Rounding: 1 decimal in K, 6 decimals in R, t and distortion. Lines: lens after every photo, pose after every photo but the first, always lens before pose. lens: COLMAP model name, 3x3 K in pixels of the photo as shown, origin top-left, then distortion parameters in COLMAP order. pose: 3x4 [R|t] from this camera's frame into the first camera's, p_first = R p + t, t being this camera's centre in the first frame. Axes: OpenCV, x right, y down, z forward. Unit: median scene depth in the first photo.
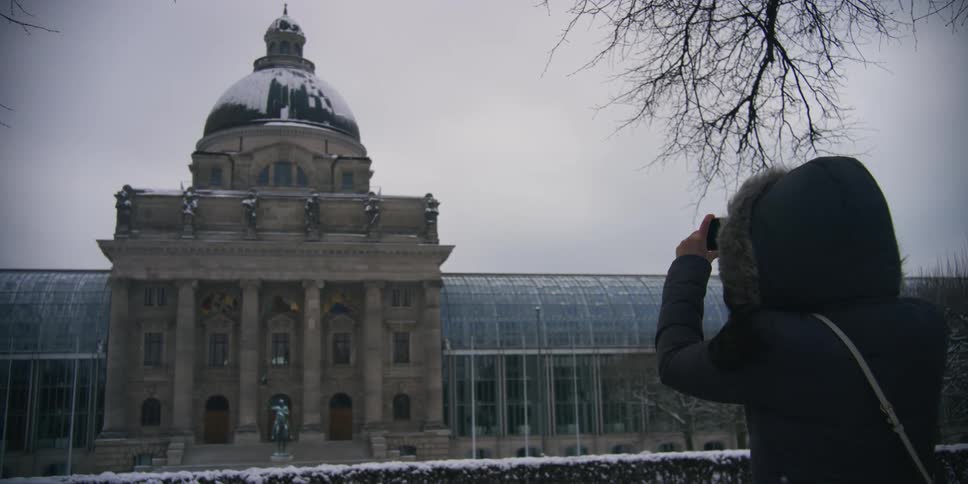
lens RADIAL K [[925.1, 0, 485.6], [0, 925.1, 228.8], [0, 0, 1]] dist [-0.055714, 0.203995]
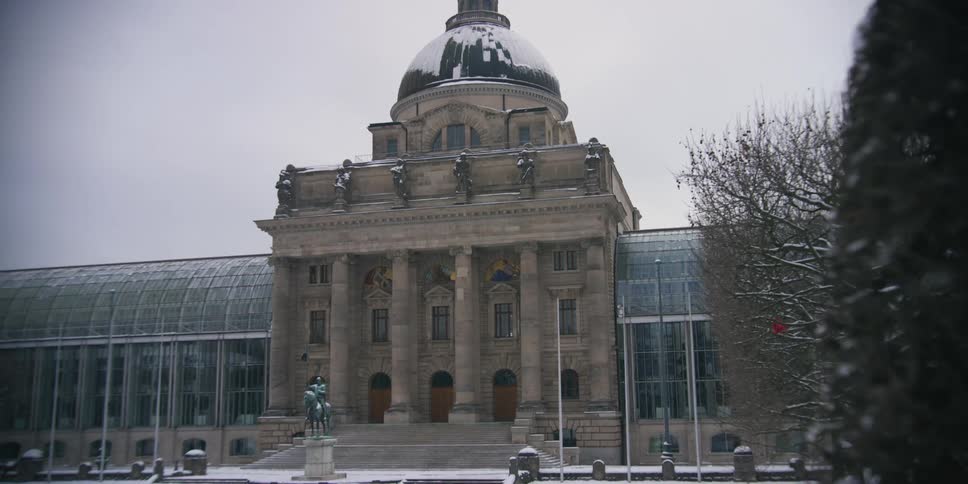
lens RADIAL K [[920.7, 0, 484.8], [0, 920.7, 227.7], [0, 0, 1]] dist [-0.056969, 0.211444]
pose [[0.894483, -0.076452, -0.440517, 0.230551], [0.087044, 0.996197, 0.003855, 0.034564], [0.438547, -0.041793, 0.897736, 0.188265]]
